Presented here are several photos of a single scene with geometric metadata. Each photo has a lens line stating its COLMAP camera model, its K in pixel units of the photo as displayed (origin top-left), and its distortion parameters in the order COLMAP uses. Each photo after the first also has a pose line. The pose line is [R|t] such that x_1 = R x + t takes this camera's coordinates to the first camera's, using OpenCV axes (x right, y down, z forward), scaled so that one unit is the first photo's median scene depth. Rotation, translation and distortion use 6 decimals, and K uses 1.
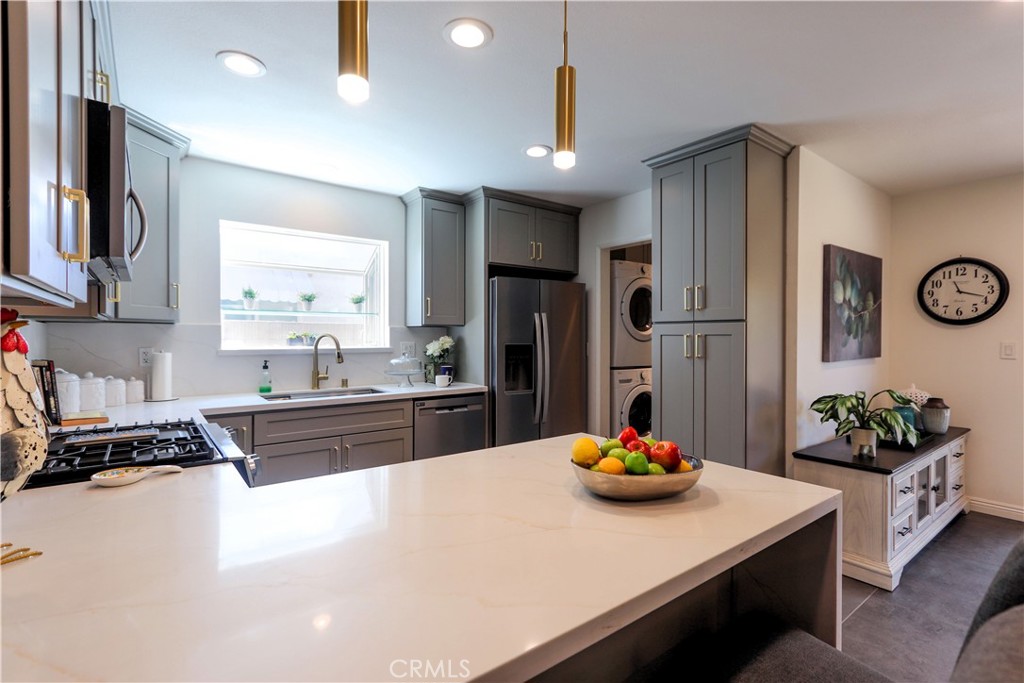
lens RADIAL K [[481.5, 0, 513.7], [0, 481.5, 338.2], [0, 0, 1]] dist [-0.001403, 0.001681]
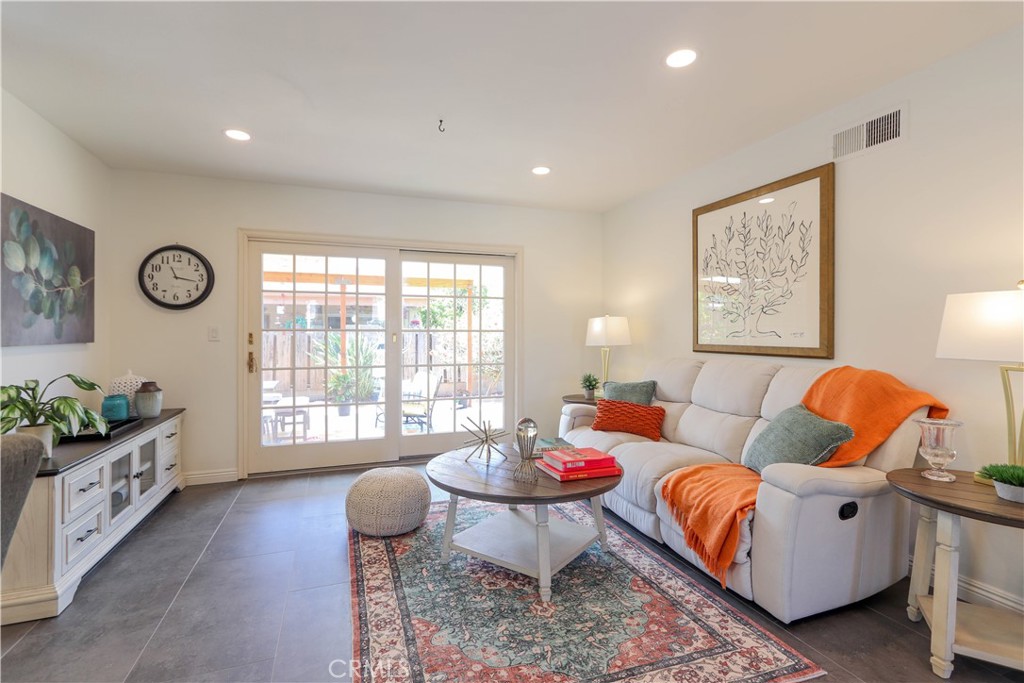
lens RADIAL K [[481.5, 0, 512.9], [0, 481.5, 332.5], [0, 0, 1]] dist [-0.001403, 0.001681]
pose [[0.295465, 0.002753, 0.955350, 0.160133], [0.007482, 0.999959, -0.005196, 0.034768], [-0.955324, 0.008683, 0.295432, 0.001909]]
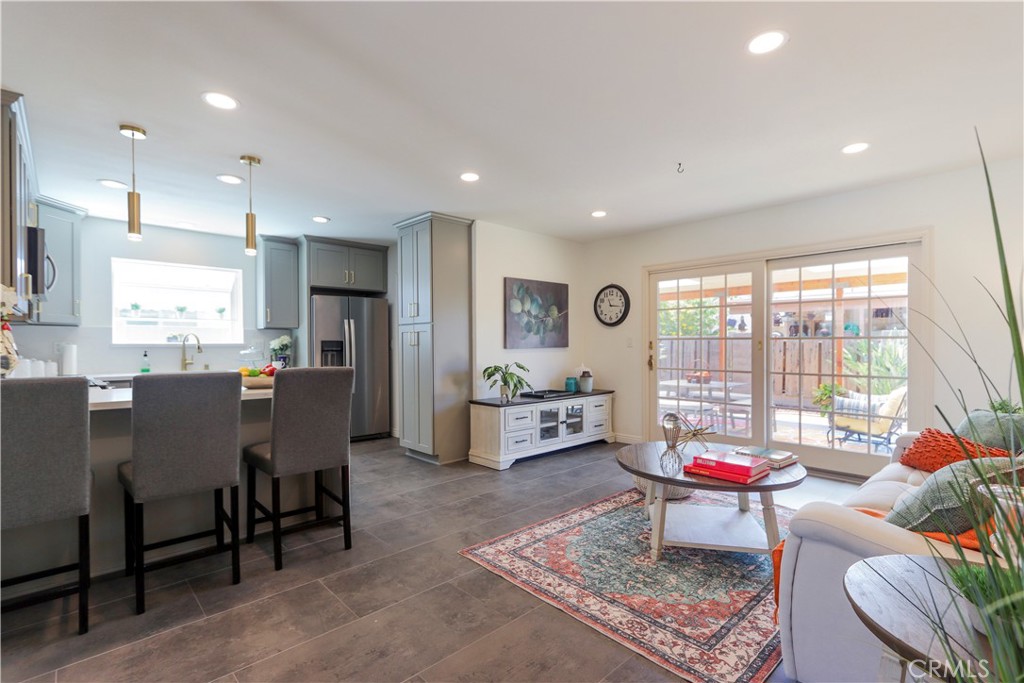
lens RADIAL K [[481.5, 0, 510.9], [0, 481.5, 344.5], [0, 0, 1]] dist [-0.001403, 0.001681]
pose [[0.995557, -0.006014, 0.093965, 0.475560], [0.006400, 0.999972, -0.003811, 0.038952], [-0.093940, 0.004395, 0.995568, -0.598935]]
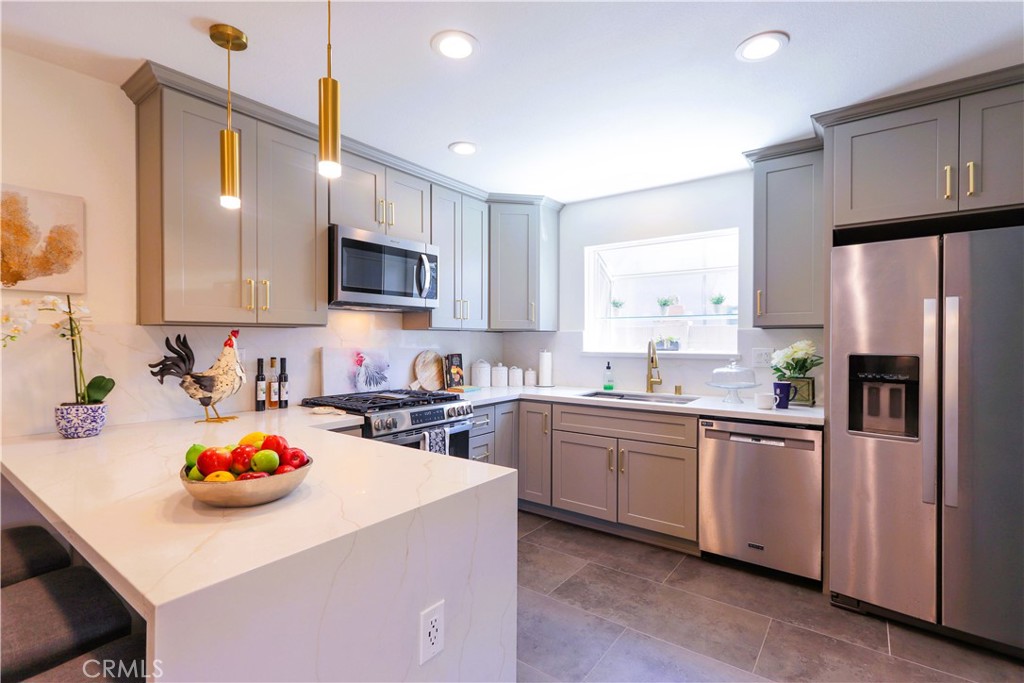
lens RADIAL K [[481.5, 0, 516.0], [0, 481.5, 339.0], [0, 0, 1]] dist [-0.001403, 0.001681]
pose [[0.287986, -0.002275, -0.957632, 0.504311], [-0.006614, 0.999969, -0.004364, -0.000645], [0.957612, 0.007591, 0.287962, 0.462110]]
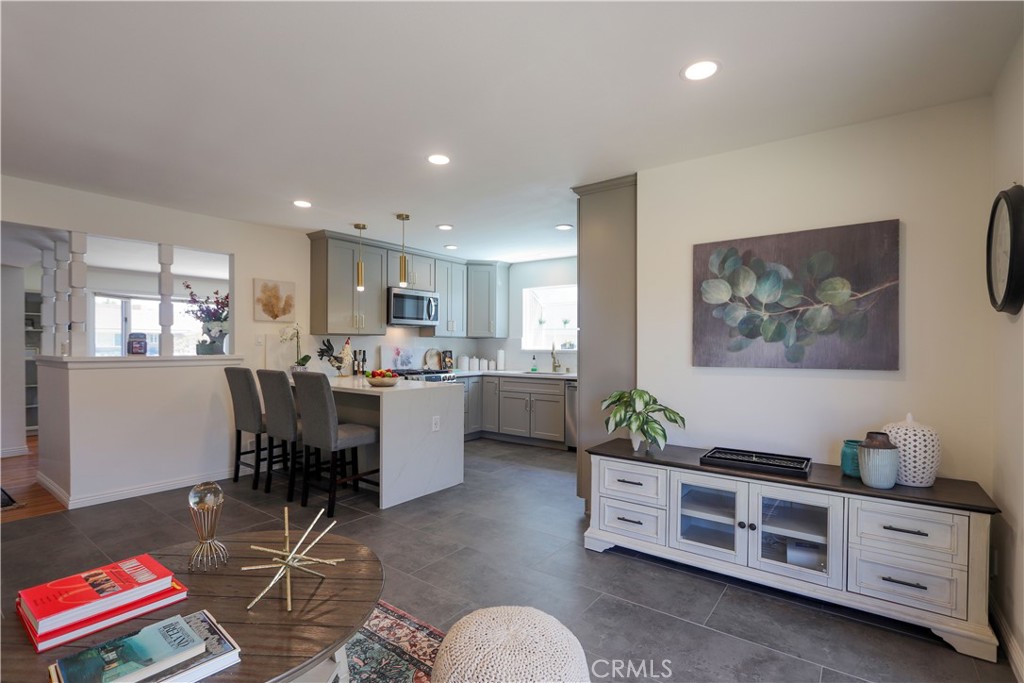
lens RADIAL K [[481.5, 0, 504.1], [0, 481.5, 341.7], [0, 0, 1]] dist [-0.001403, 0.001681]
pose [[0.264080, -0.009067, -0.964458, 1.380370], [-0.010322, 0.999872, -0.012227, 0.015340], [0.964446, 0.013184, 0.263952, 0.346664]]
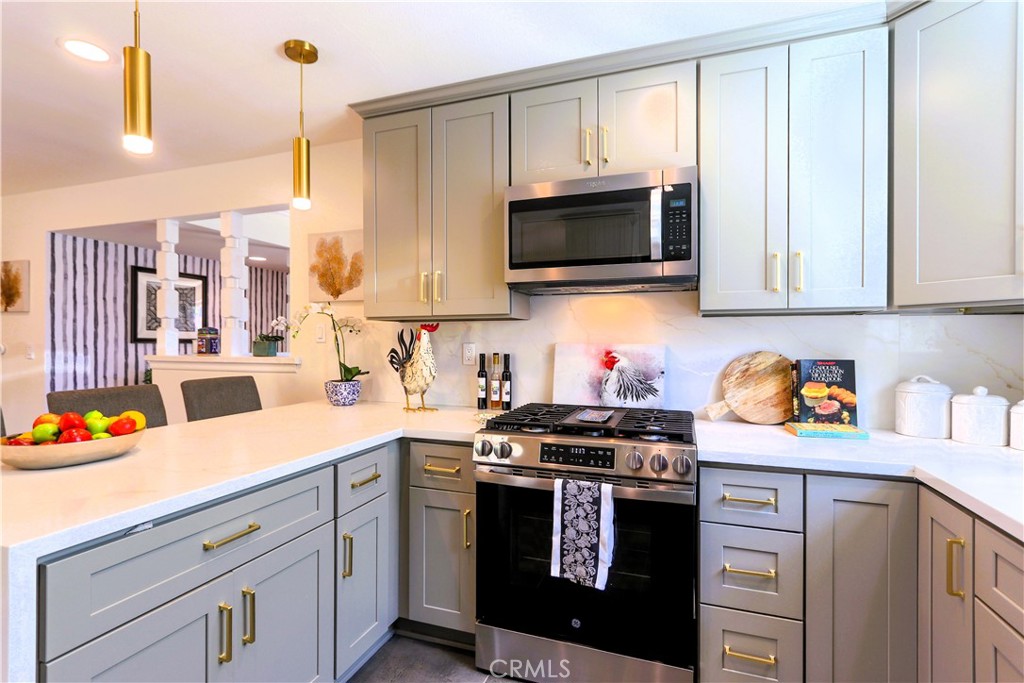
lens RADIAL K [[481.5, 0, 508.1], [0, 481.5, 343.6], [0, 0, 1]] dist [-0.001403, 0.001681]
pose [[-0.838937, -0.002022, -0.544225, 0.007796], [-0.006634, 0.999957, 0.006511, 0.009885], [0.544188, 0.009073, -0.838914, 0.931797]]
